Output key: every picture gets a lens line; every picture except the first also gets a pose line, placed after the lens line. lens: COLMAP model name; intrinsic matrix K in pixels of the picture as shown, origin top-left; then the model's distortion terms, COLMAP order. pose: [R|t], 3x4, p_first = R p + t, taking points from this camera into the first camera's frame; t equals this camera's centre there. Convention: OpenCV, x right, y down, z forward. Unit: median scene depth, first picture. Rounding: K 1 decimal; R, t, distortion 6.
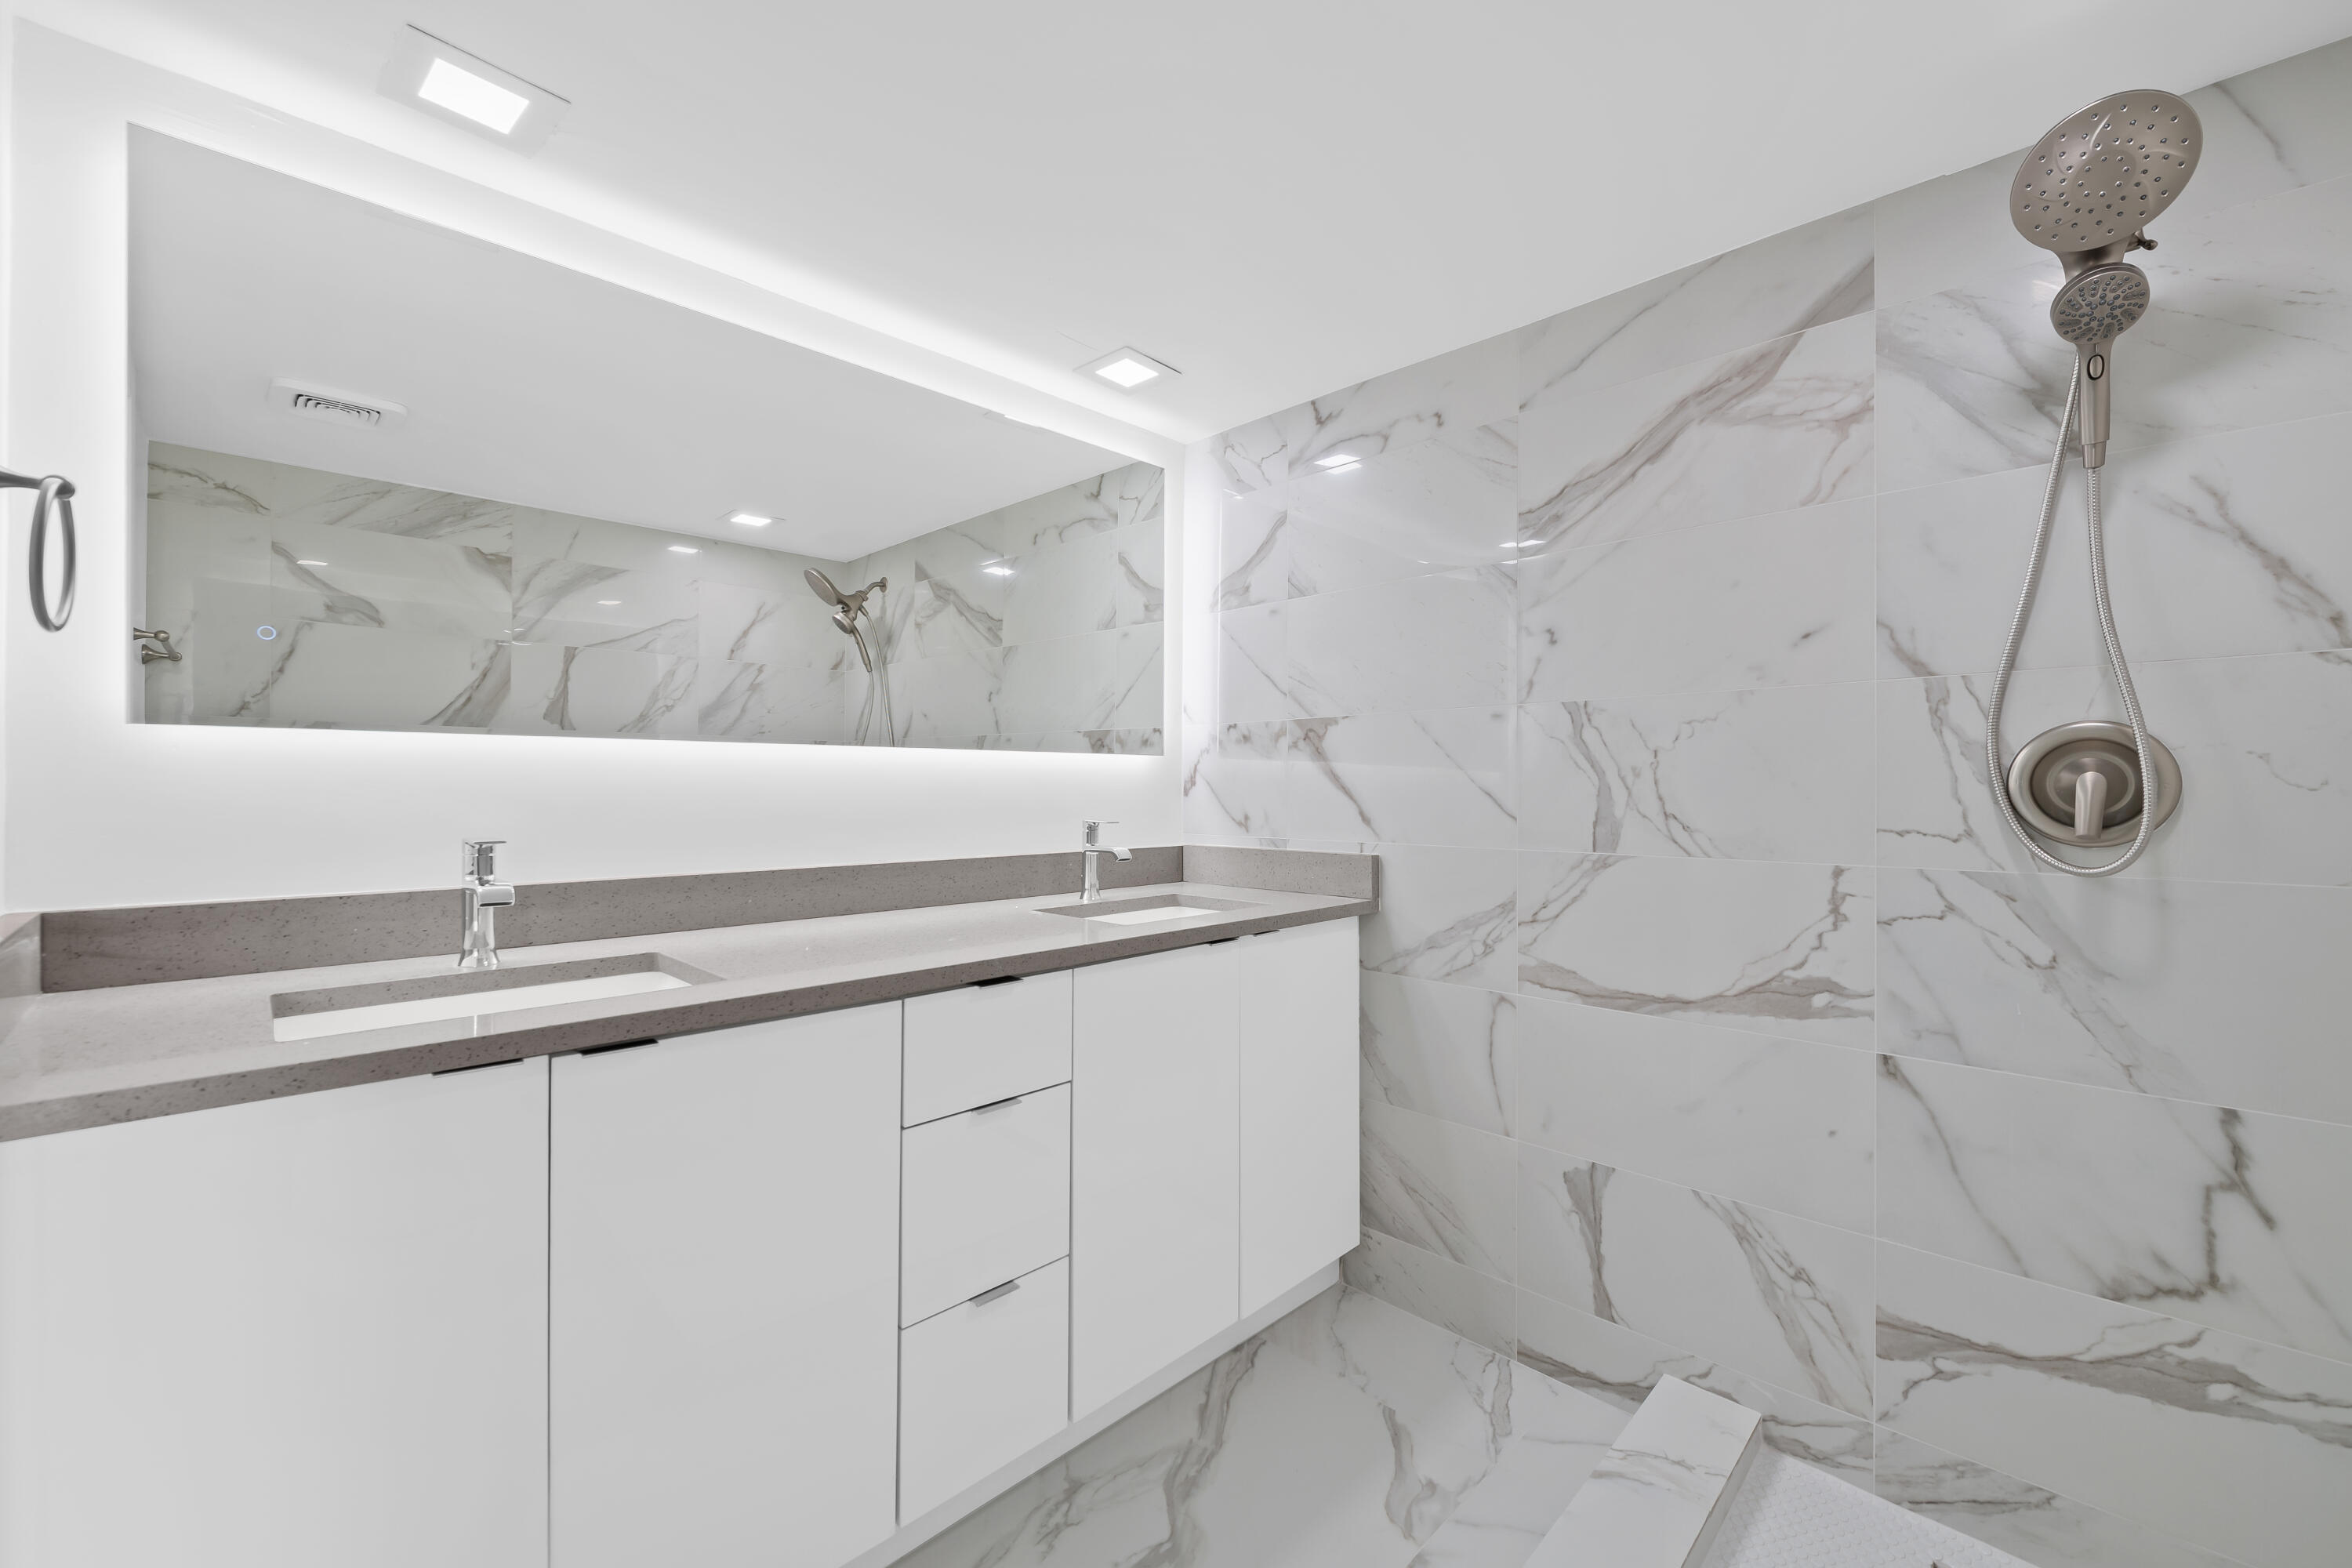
lens RADIAL K [[933.7, 0, 1169.7], [0, 933.7, 790.7], [0, 0, 1]] dist [-0.000635, -0.002982]
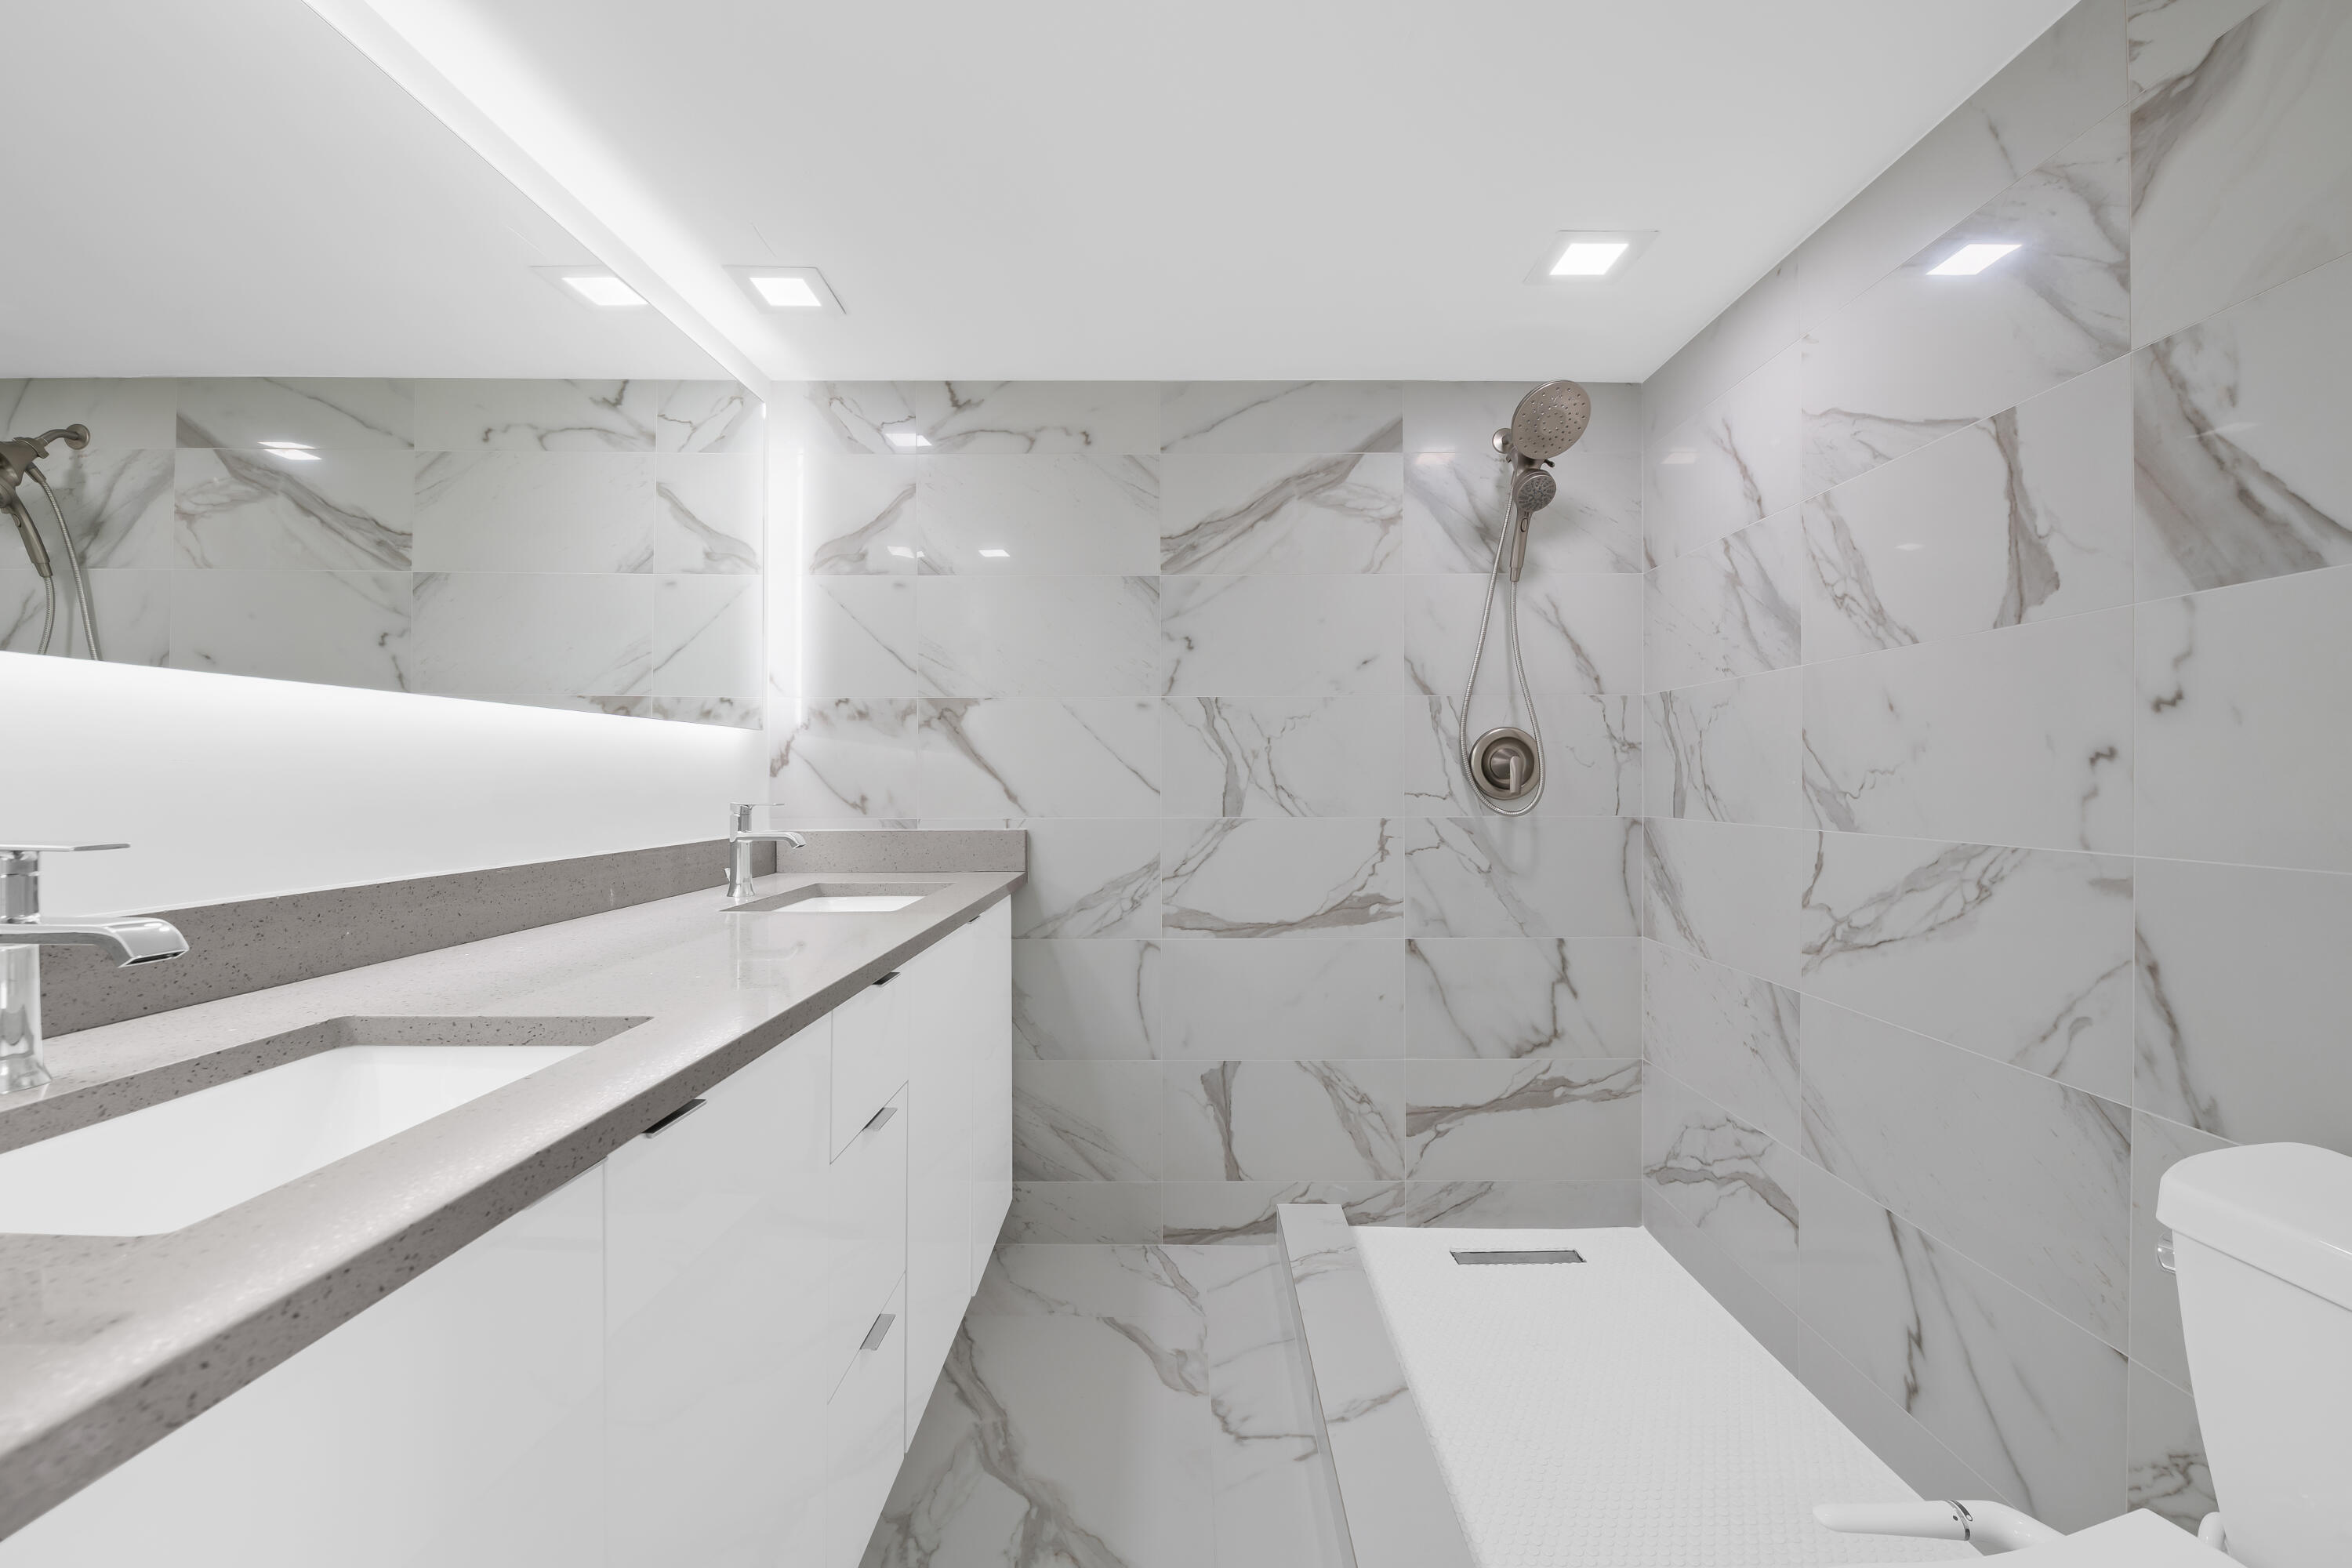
lens RADIAL K [[933.7, 0, 1183.4], [0, 933.7, 784.9], [0, 0, 1]] dist [-0.000635, -0.002982]
pose [[0.711191, -0.007195, 0.702962, -0.478987], [0.004357, 0.999974, 0.005827, 0.014593], [-0.702985, -0.001081, 0.711203, 0.136291]]
